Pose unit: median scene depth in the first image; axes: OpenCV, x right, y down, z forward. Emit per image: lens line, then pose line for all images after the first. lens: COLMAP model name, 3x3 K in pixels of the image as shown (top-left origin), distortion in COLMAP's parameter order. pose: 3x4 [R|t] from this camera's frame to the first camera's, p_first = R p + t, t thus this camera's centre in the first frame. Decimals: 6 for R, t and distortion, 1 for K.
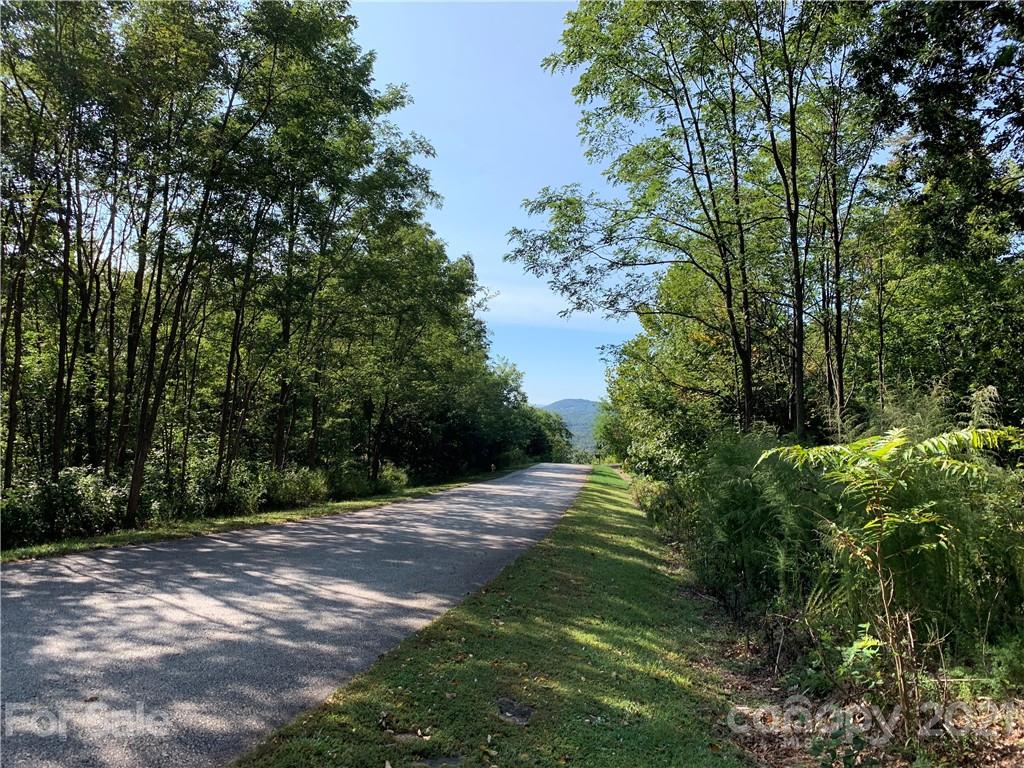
lens RADIAL K [[748.8, 0, 512.0], [0, 748.8, 384.0], [0, 0, 1]] dist [0.069907, -0.182665]
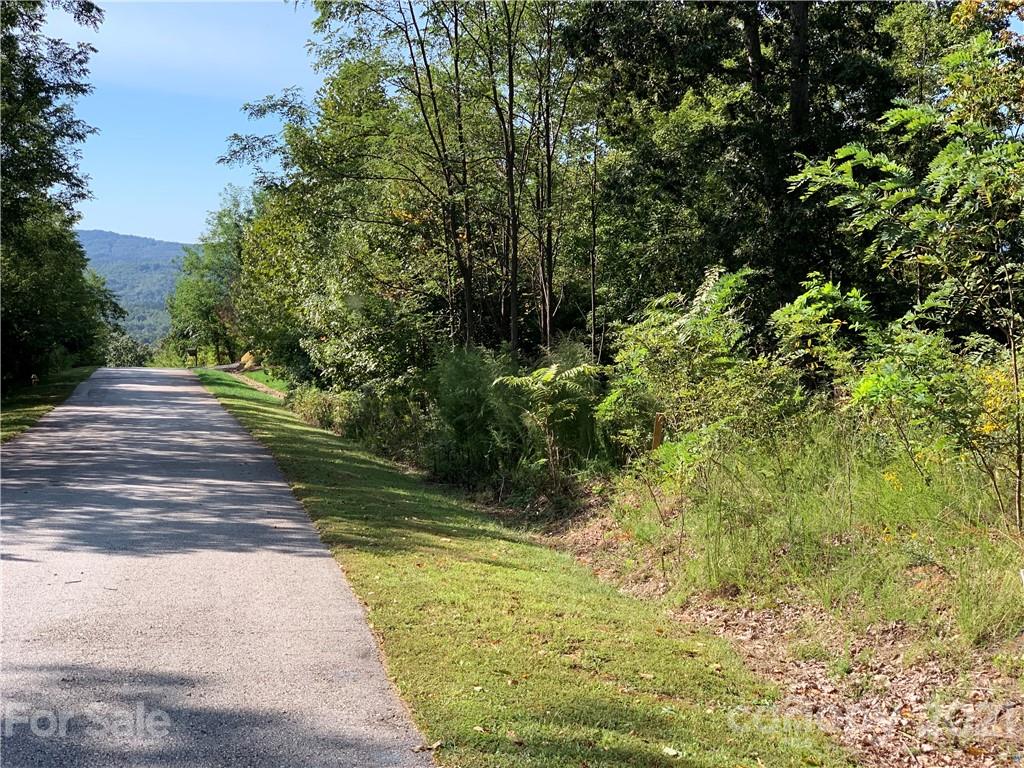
lens RADIAL K [[1462.4, 0, 512.0], [0, 1462.4, 384.0], [0, 0, 1]] dist [0.122135, -0.397472]
pose [[0.934973, -0.032881, 0.353191, -0.217640], [-0.010956, 0.992543, 0.121404, -0.079469], [-0.354549, -0.117379, 0.927641, -0.572650]]
